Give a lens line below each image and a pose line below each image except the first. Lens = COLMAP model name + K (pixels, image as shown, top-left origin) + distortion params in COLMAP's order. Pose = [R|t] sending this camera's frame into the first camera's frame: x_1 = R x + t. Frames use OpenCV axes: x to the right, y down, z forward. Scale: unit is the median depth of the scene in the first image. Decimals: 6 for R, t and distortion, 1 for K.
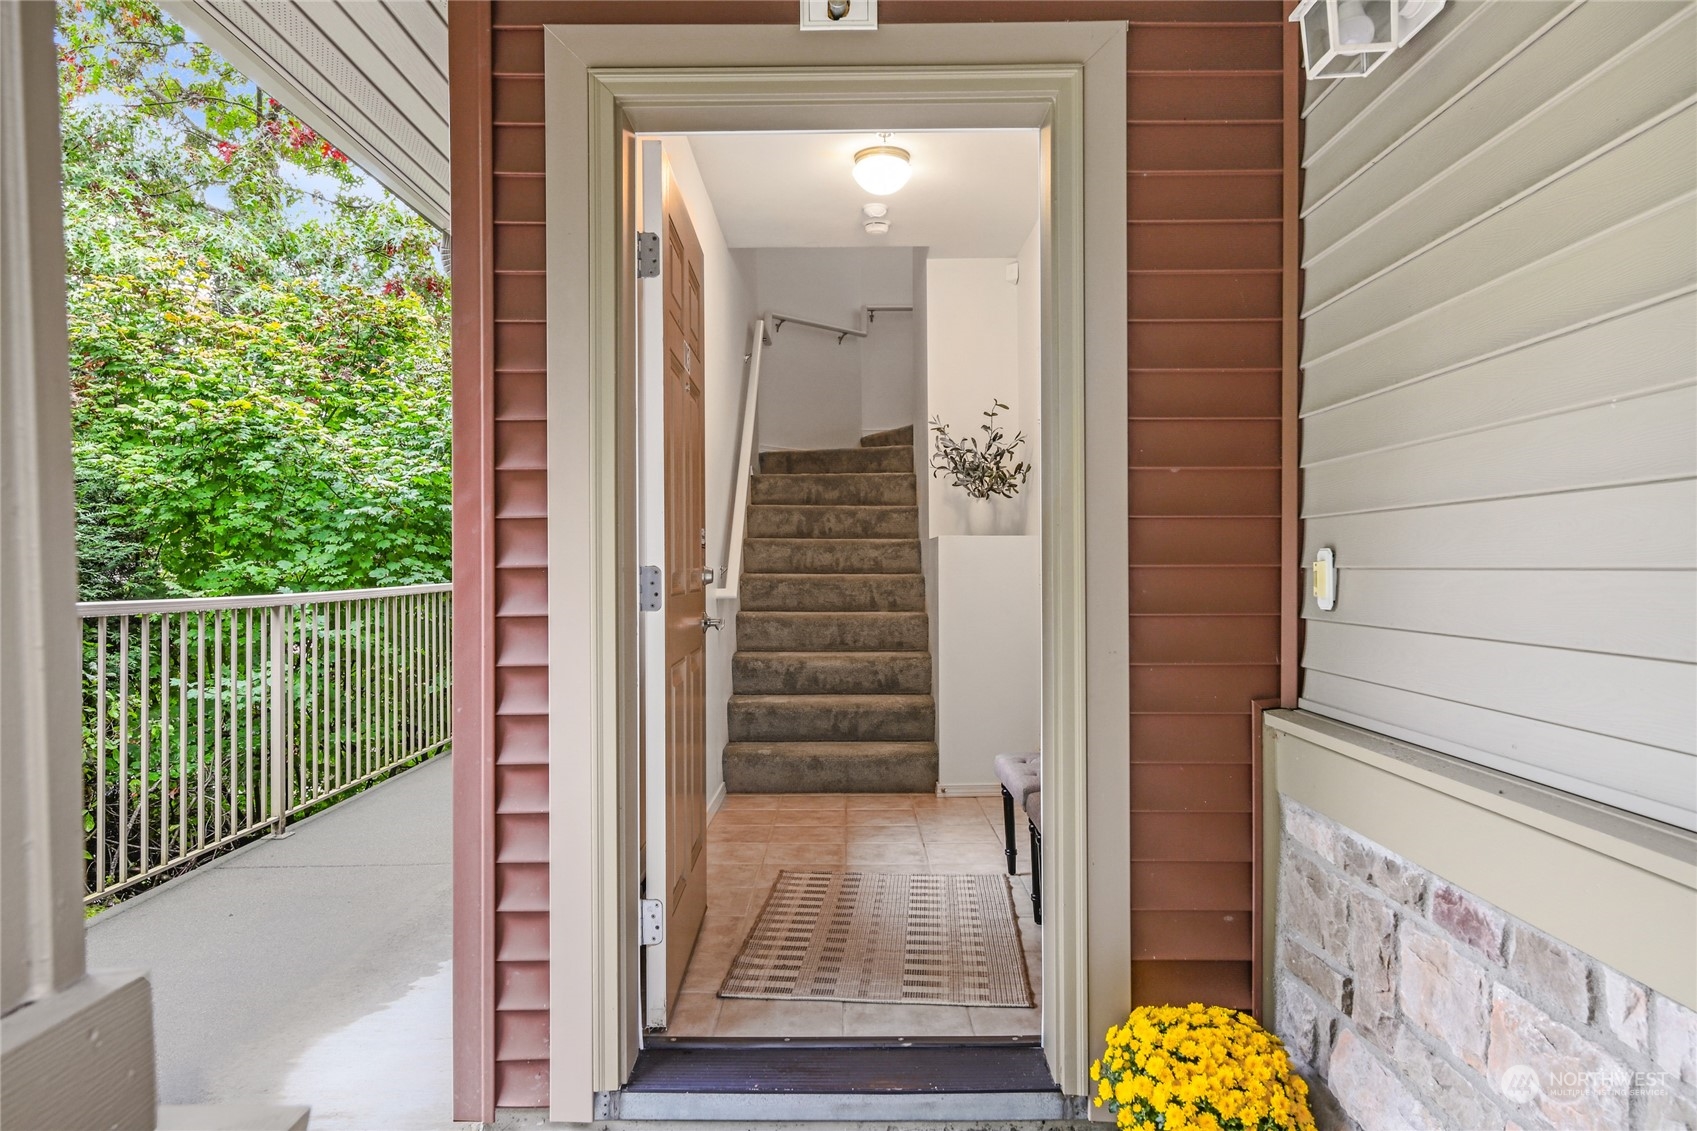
lens RADIAL K [[1083.7, 0, 847.2], [0, 1083.7, 565.5], [0, 0, 1]] dist [0.023548, -0.015931]
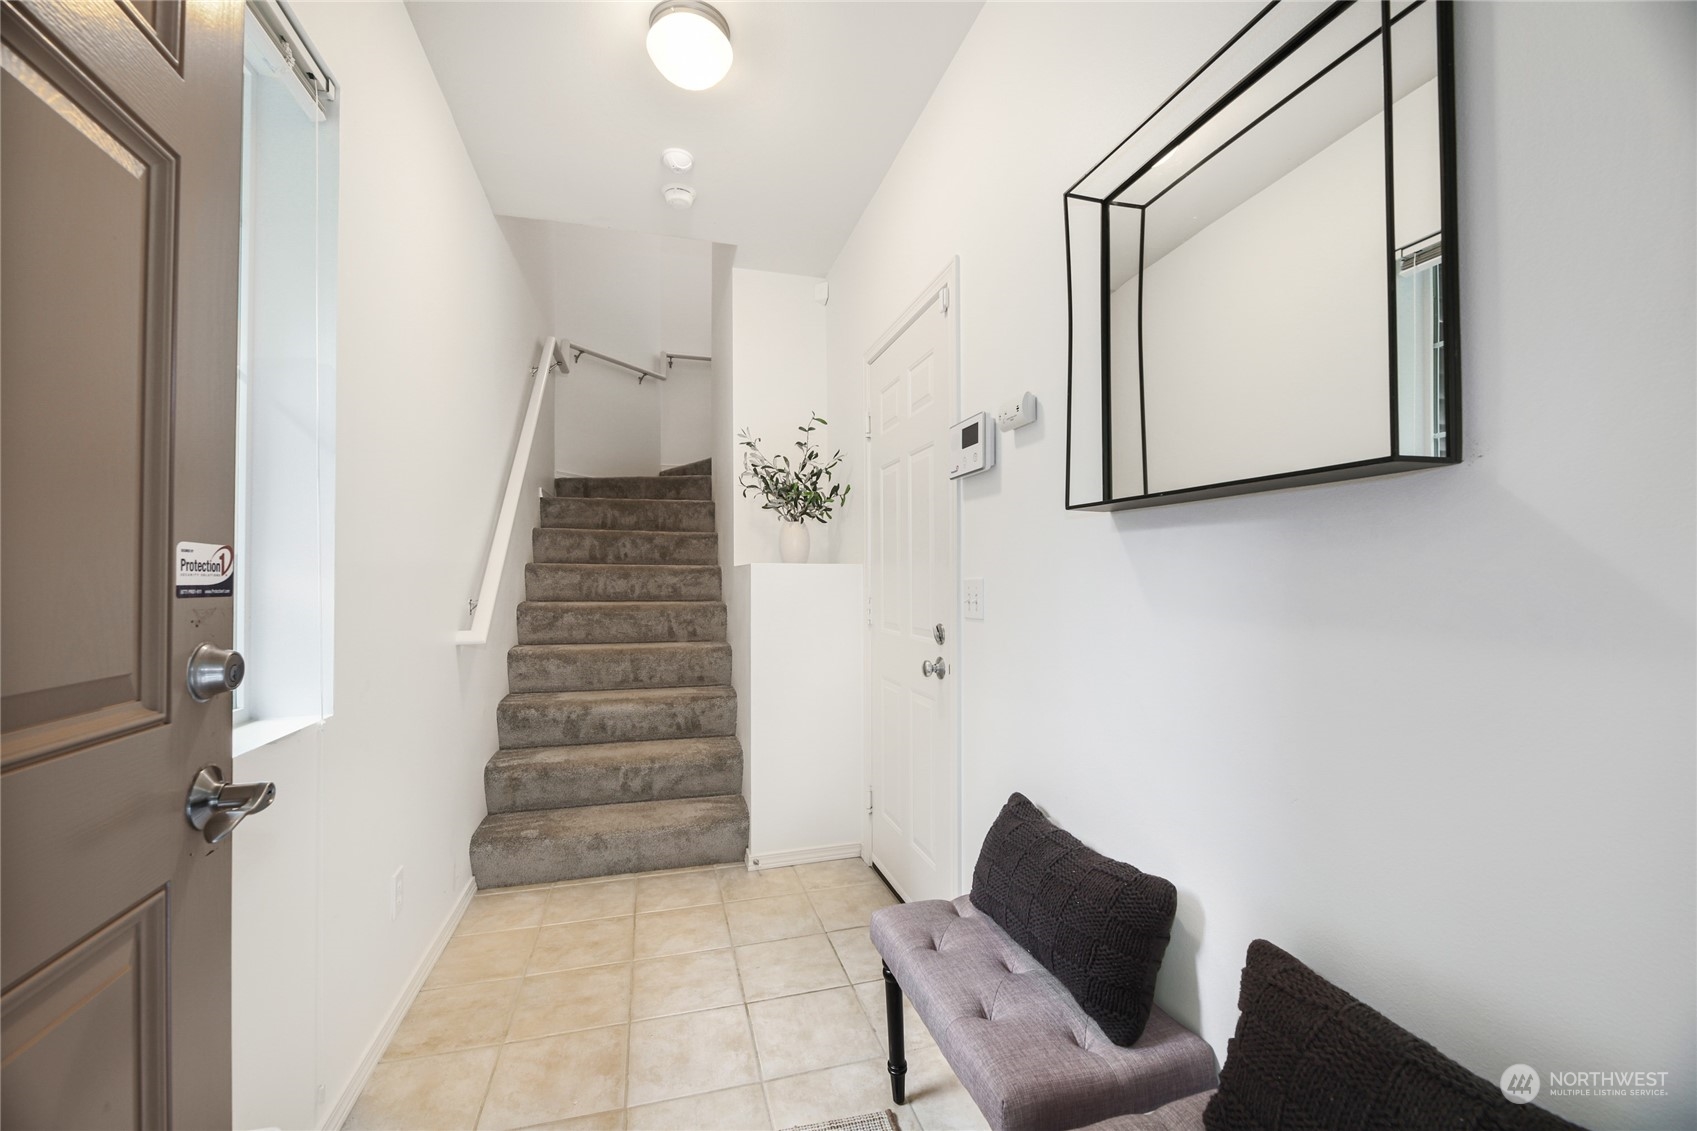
lens RADIAL K [[682.8, 0, 843.4], [0, 682.8, 570.3], [0, 0, 1]] dist [0.002111, -0.003396]
pose [[0.962898, 0.005892, 0.269802, 0.007853], [-0.002132, 0.999896, -0.014229, -0.012436], [-0.269858, 0.013126, 0.962811, 0.402046]]
